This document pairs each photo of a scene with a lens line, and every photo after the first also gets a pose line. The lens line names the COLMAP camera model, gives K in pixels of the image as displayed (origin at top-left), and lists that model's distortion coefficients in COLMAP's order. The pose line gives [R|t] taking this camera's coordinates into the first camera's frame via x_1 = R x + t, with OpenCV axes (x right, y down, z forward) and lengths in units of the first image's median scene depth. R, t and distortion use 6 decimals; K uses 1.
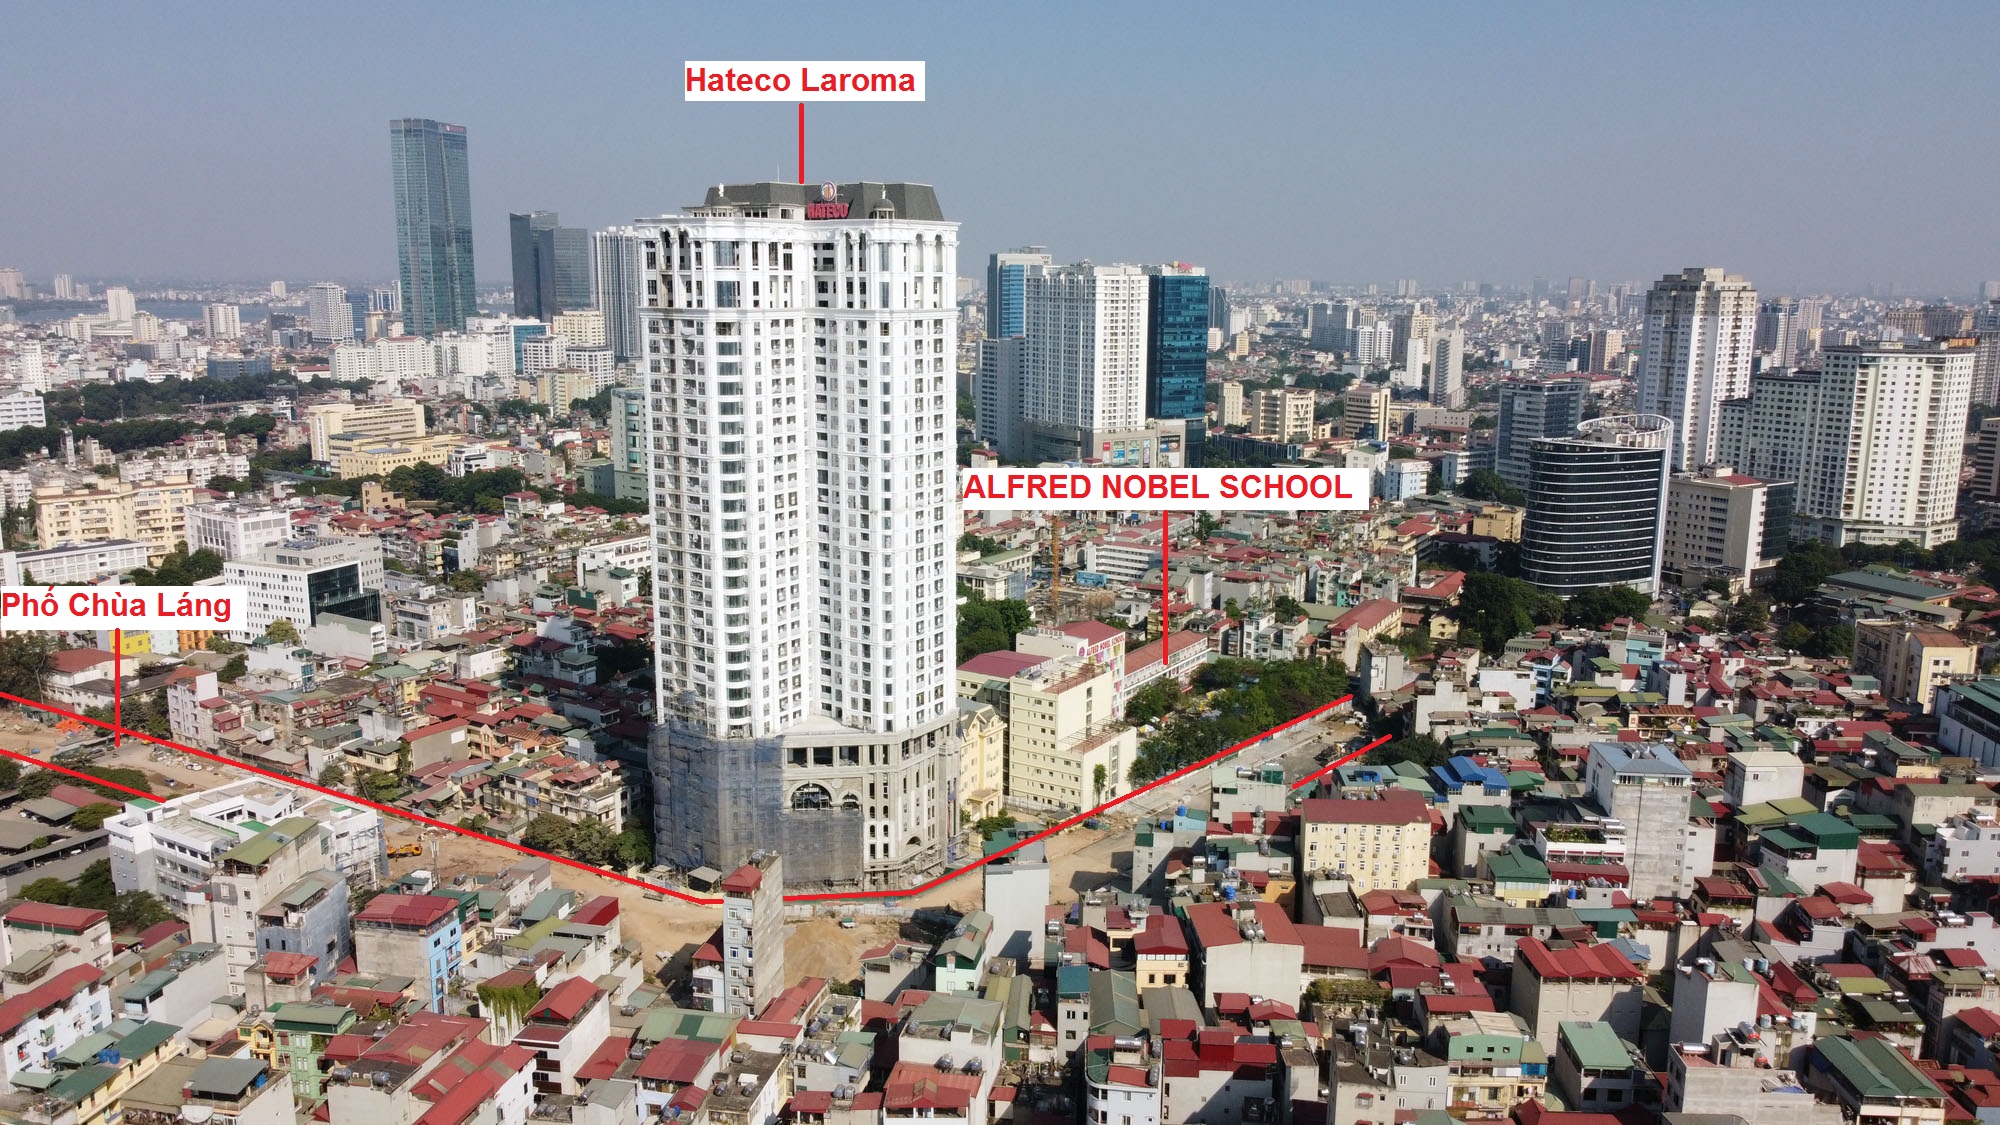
lens RADIAL K [[1479.4, 0, 1008.4], [0, 1479.4, 563.2], [0, 0, 1]] dist [-0.009513, -0.004806]
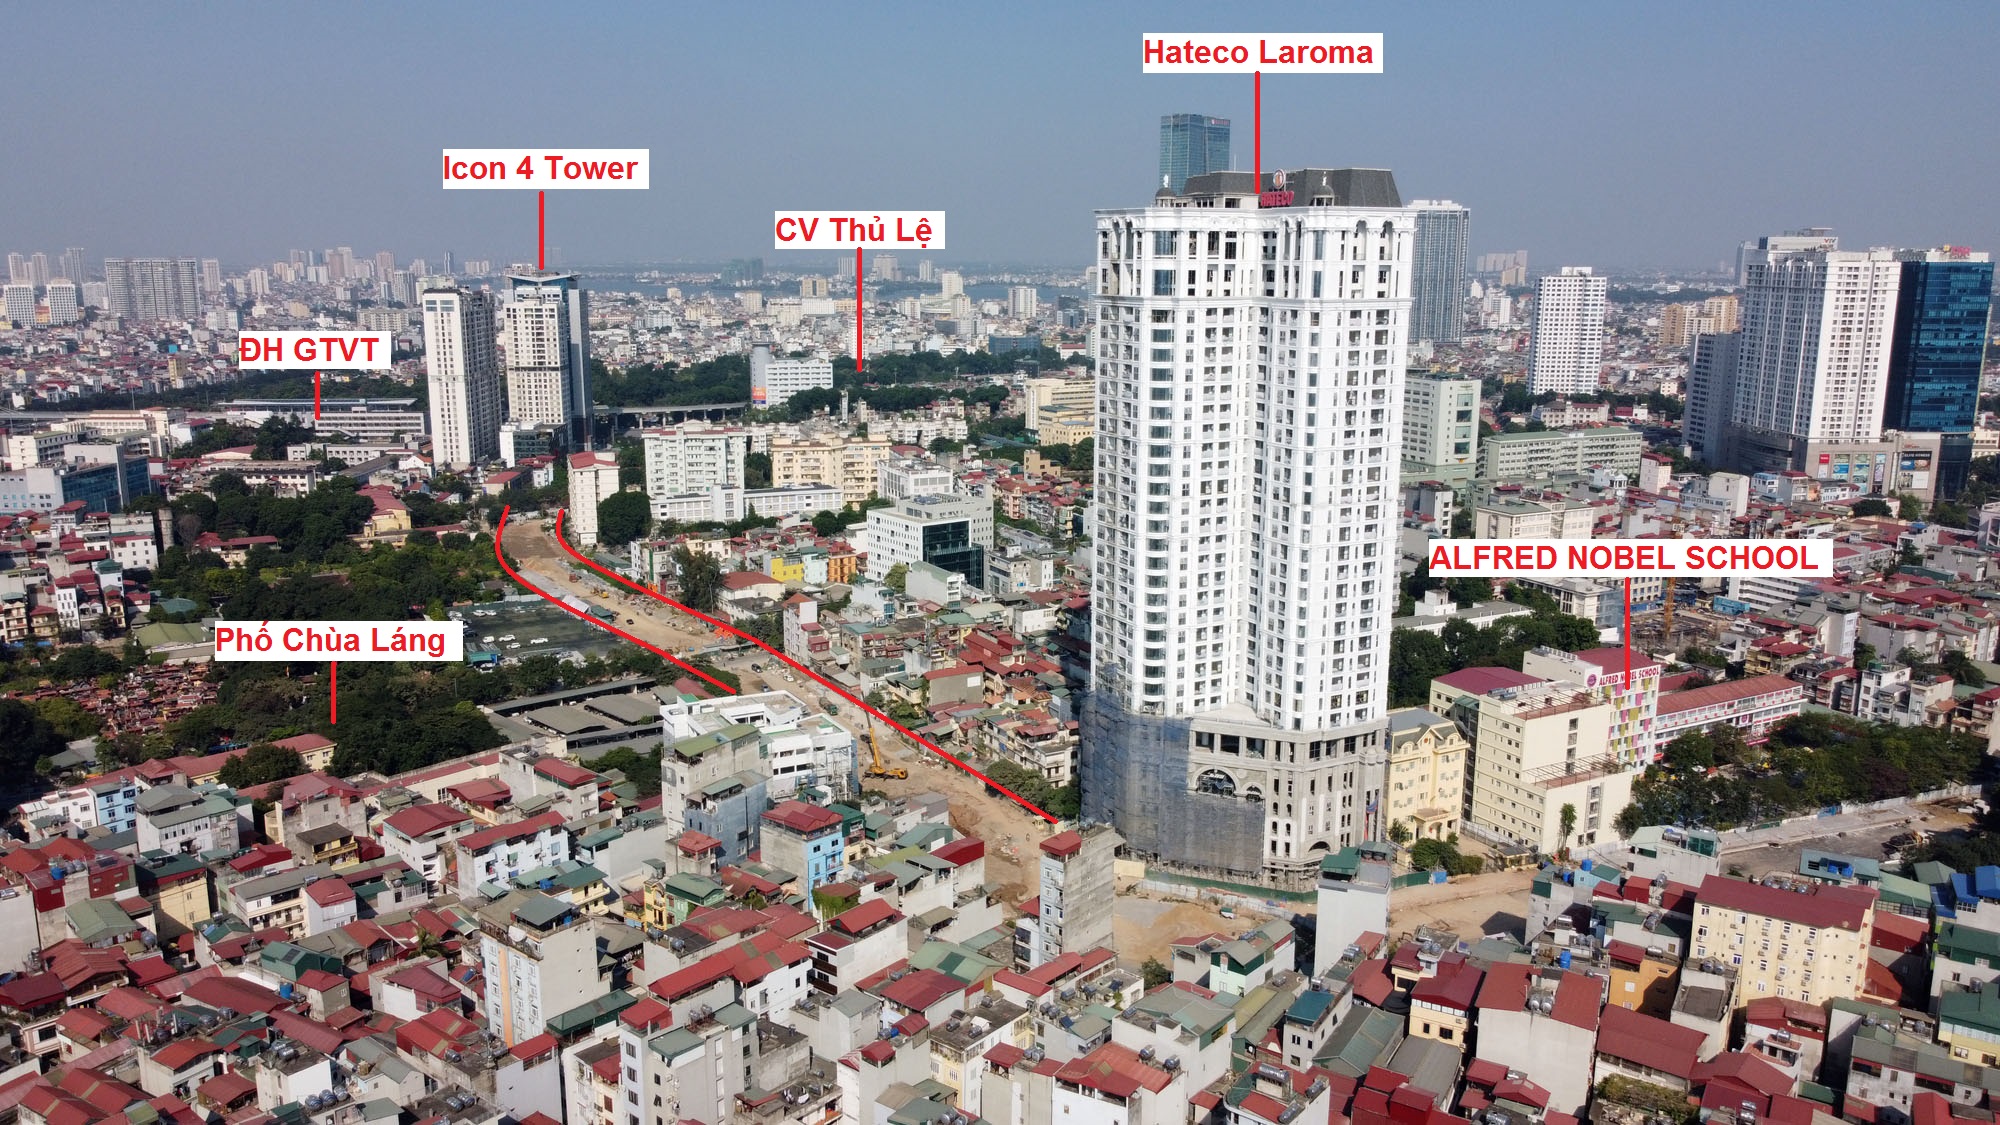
lens RADIAL K [[1479.4, 0, 1010.6], [0, 1479.4, 562.4], [0, 0, 1]] dist [-0.009513, -0.004806]
pose [[0.875688, 0.093769, -0.473686, 0.205728], [-0.089618, 0.995481, 0.031389, -0.010445], [0.474489, 0.014964, 0.880134, 0.045157]]
